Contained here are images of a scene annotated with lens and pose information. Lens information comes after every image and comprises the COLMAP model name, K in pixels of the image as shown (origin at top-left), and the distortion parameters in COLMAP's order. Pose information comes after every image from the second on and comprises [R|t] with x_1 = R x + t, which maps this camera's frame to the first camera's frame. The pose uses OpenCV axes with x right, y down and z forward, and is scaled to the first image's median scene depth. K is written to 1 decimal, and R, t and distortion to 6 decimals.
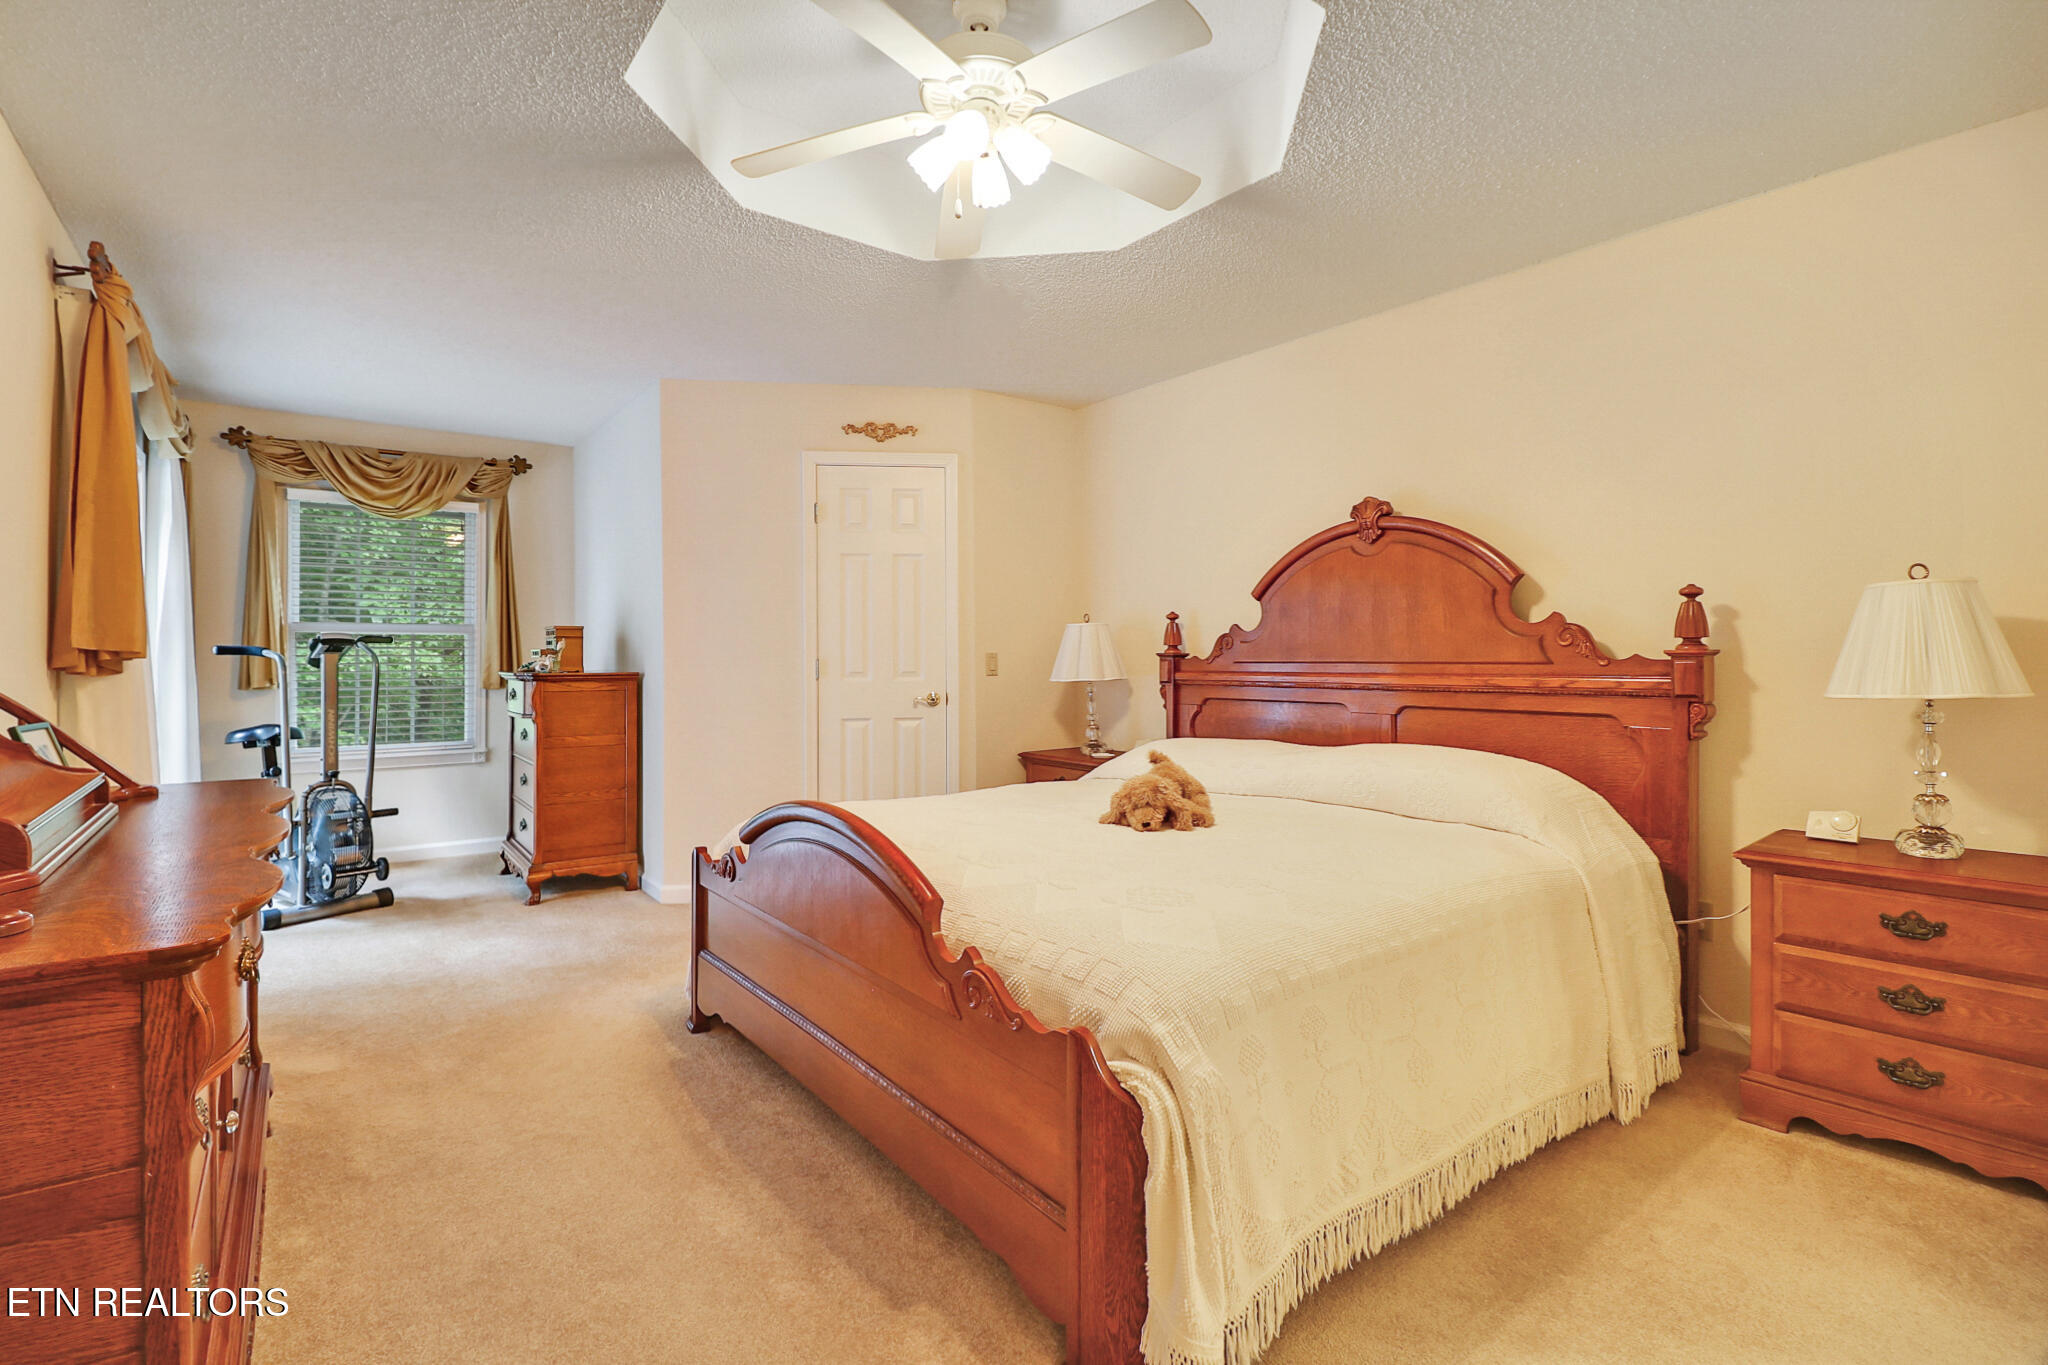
lens RADIAL K [[958.2, 0, 1008.8], [0, 958.2, 648.9], [0, 0, 1]] dist [0.003156, -0.012756]
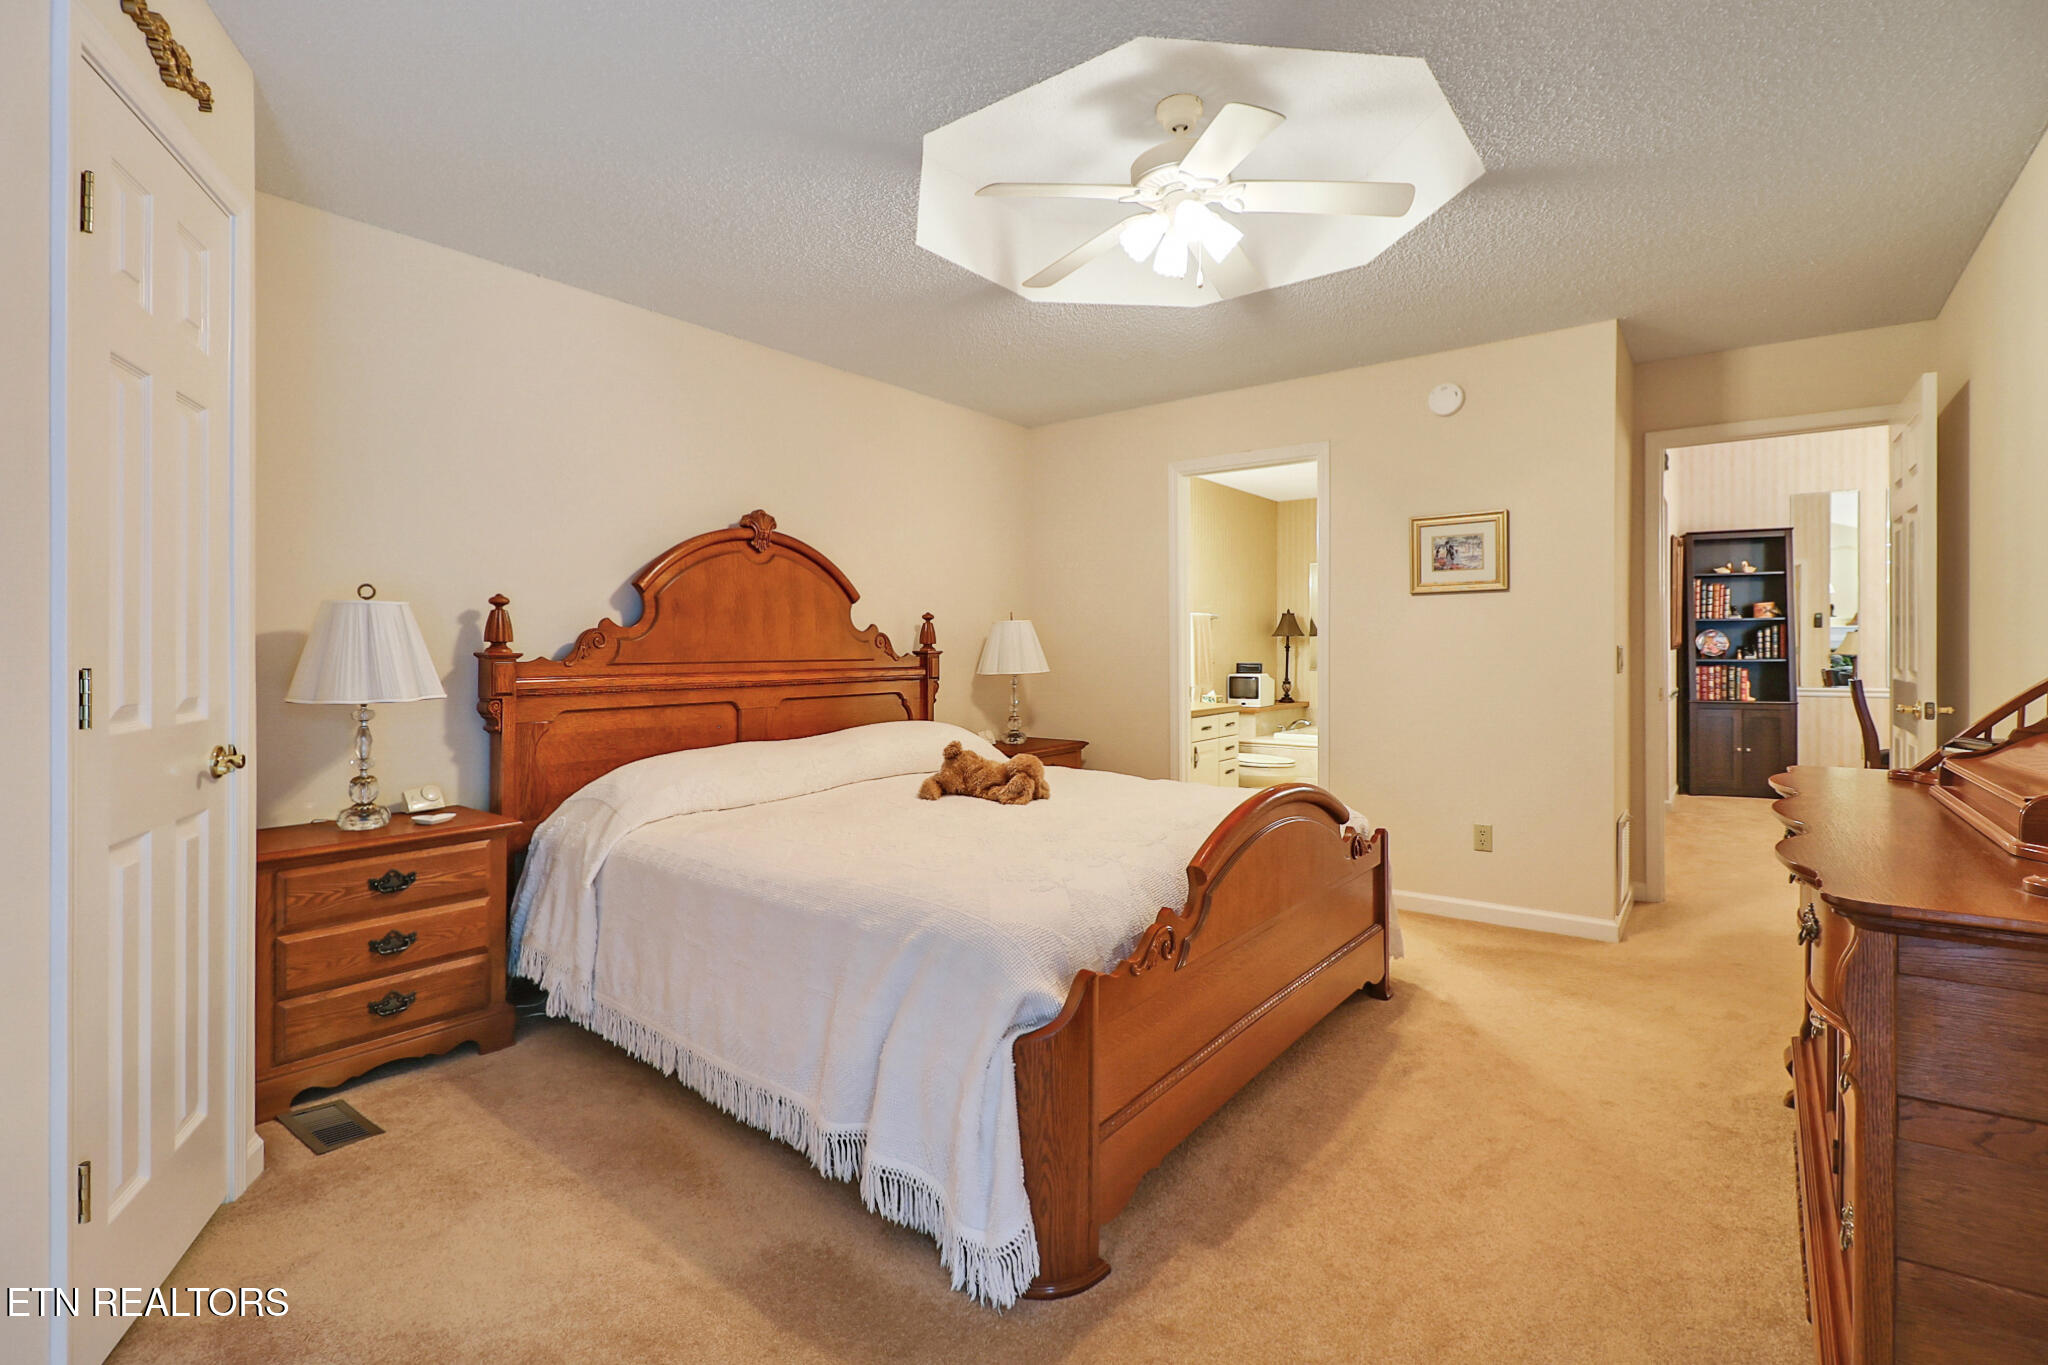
lens RADIAL K [[958.2, 0, 1008.8], [0, 958.2, 648.9], [0, 0, 1]] dist [0.003156, -0.012756]
pose [[-0.268922, 0.008810, 0.963122, -0.772616], [0.000510, 0.999959, -0.009005, 0.010313], [-0.963162, -0.001931, -0.268915, 1.050194]]
